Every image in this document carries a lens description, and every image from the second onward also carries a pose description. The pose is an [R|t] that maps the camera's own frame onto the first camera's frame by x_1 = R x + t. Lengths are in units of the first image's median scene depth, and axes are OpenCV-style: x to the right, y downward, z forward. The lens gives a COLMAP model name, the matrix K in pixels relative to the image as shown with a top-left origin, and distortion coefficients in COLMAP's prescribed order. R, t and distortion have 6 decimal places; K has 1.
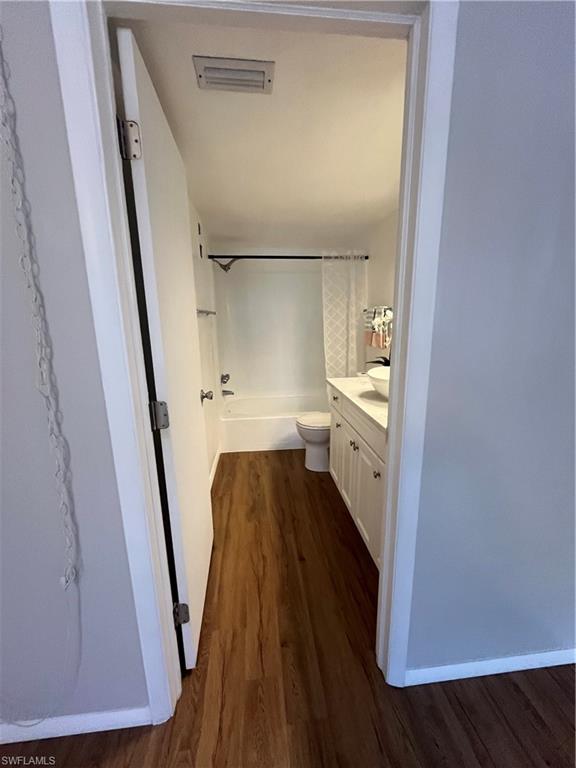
lens RADIAL K [[312.9, 0, 288.9], [0, 312.9, 381.1], [0, 0, 1]] dist [0.001806, 0.000722]
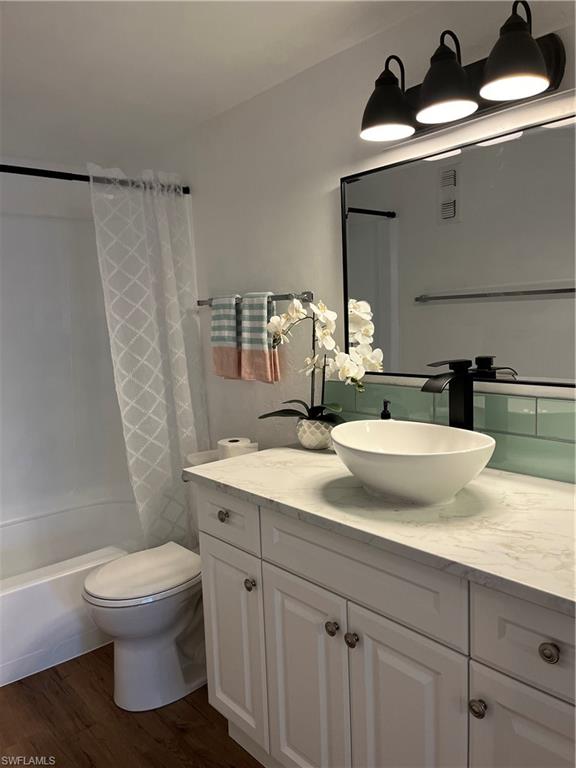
lens RADIAL K [[584.8, 0, 287.1], [0, 584.8, 388.0], [0, 0, 1]] dist [0.026148, -0.015863]
pose [[0.824701, -0.089984, 0.558365, -0.138644], [0.141430, 0.988707, -0.049556, -0.042723], [-0.547600, 0.119838, 0.828114, 0.238768]]
